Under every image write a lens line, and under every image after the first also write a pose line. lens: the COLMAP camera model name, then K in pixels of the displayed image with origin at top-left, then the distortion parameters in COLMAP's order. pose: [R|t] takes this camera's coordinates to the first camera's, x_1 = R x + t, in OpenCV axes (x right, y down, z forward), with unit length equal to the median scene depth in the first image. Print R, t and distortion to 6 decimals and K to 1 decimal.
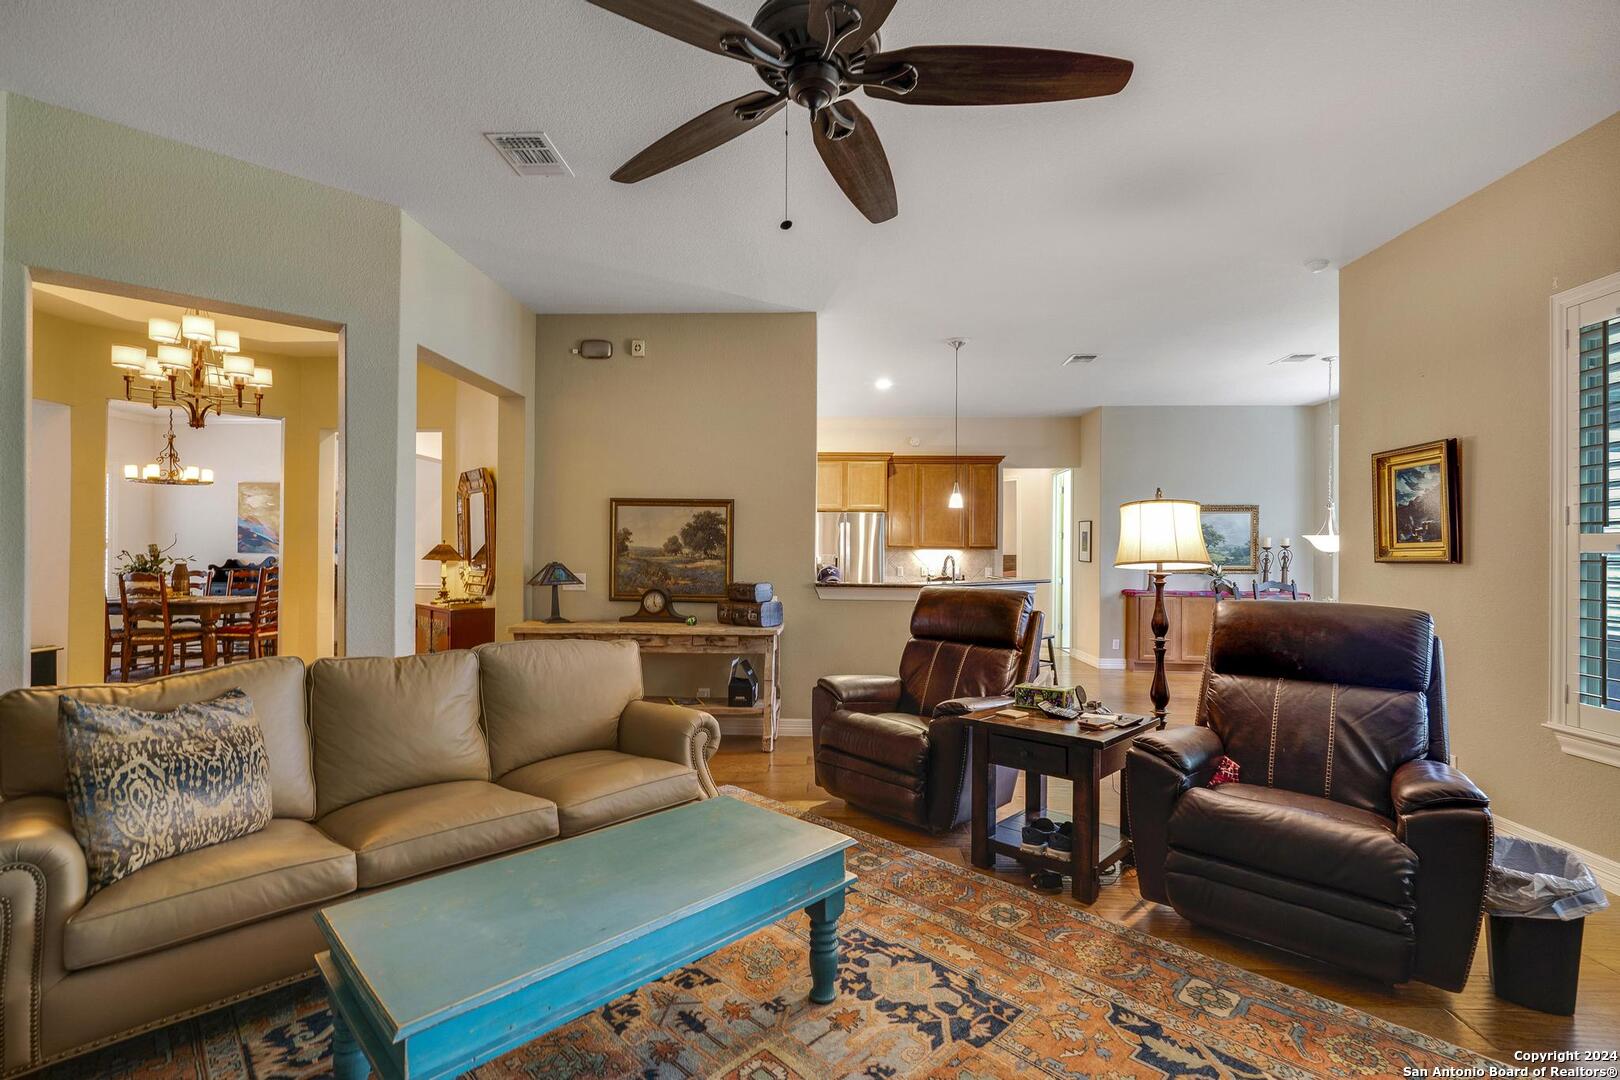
lens RADIAL K [[723.5, 0, 811.7], [0, 723.5, 549.0], [0, 0, 1]] dist [0.000884, 0.000332]
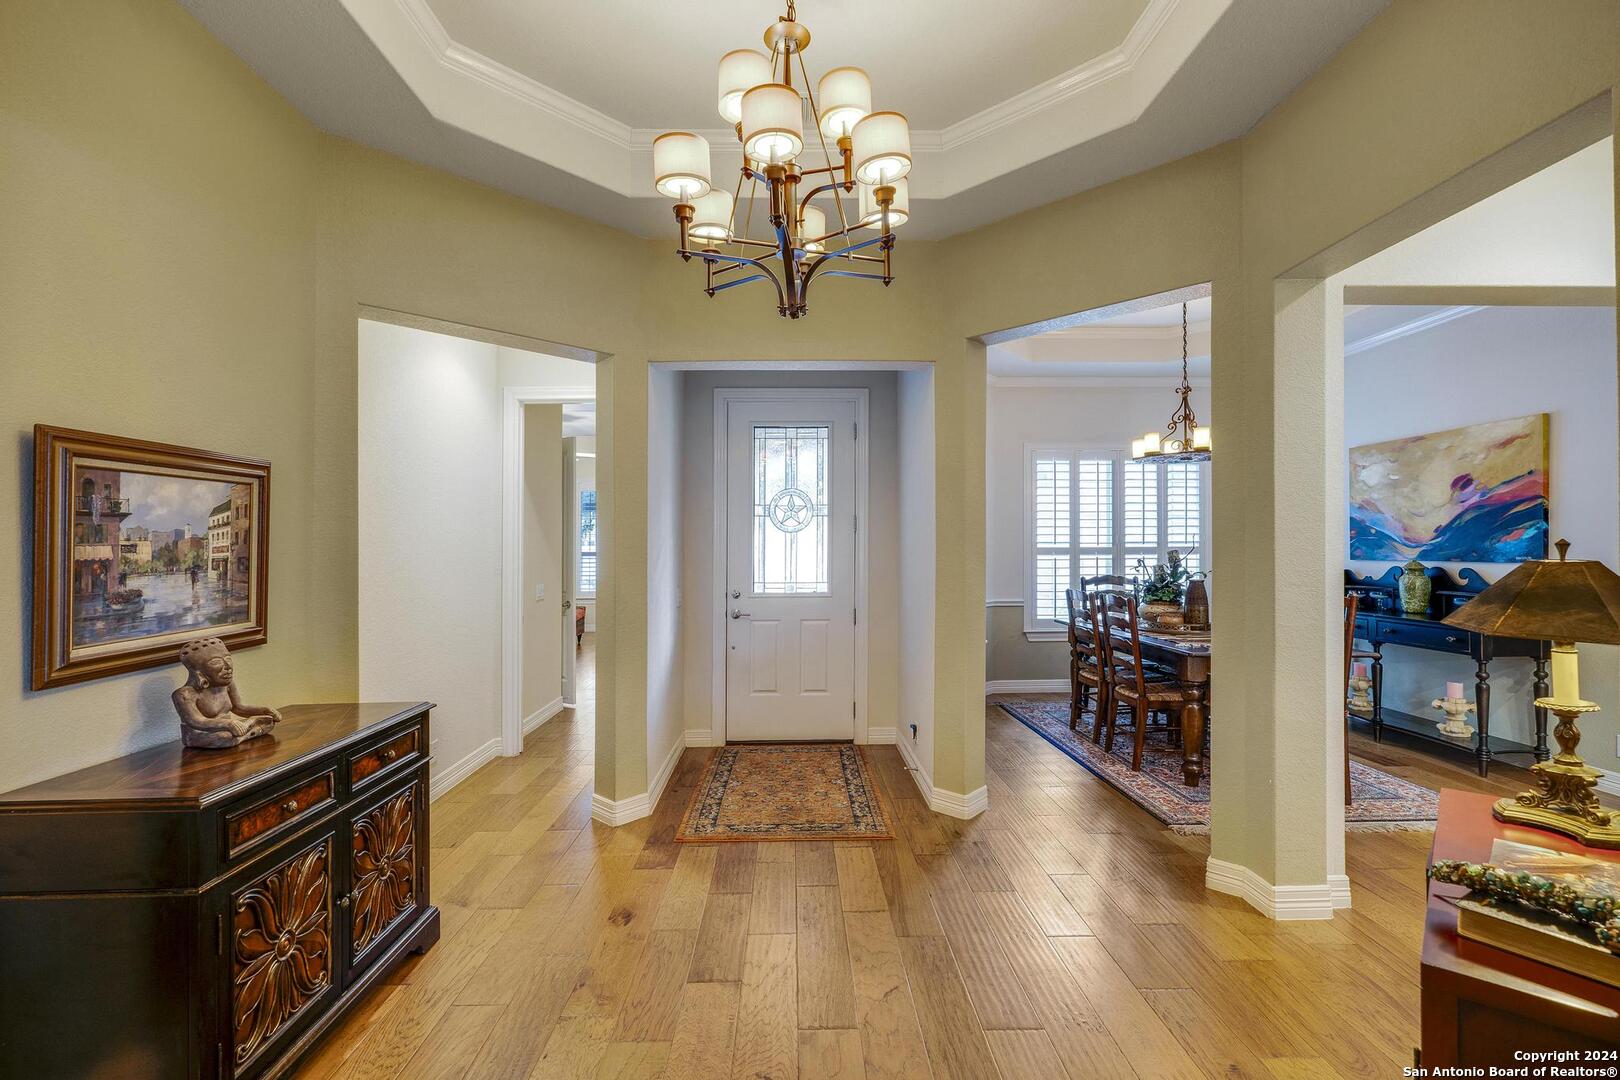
lens RADIAL K [[723.5, 0, 809.8], [0, 723.5, 549.7], [0, 0, 1]] dist [0.000884, 0.000332]
pose [[0.064418, -0.009181, -0.997881, -0.833971], [0.016700, 0.999828, -0.008121, -0.026849], [0.997783, -0.016142, 0.064560, 2.099251]]
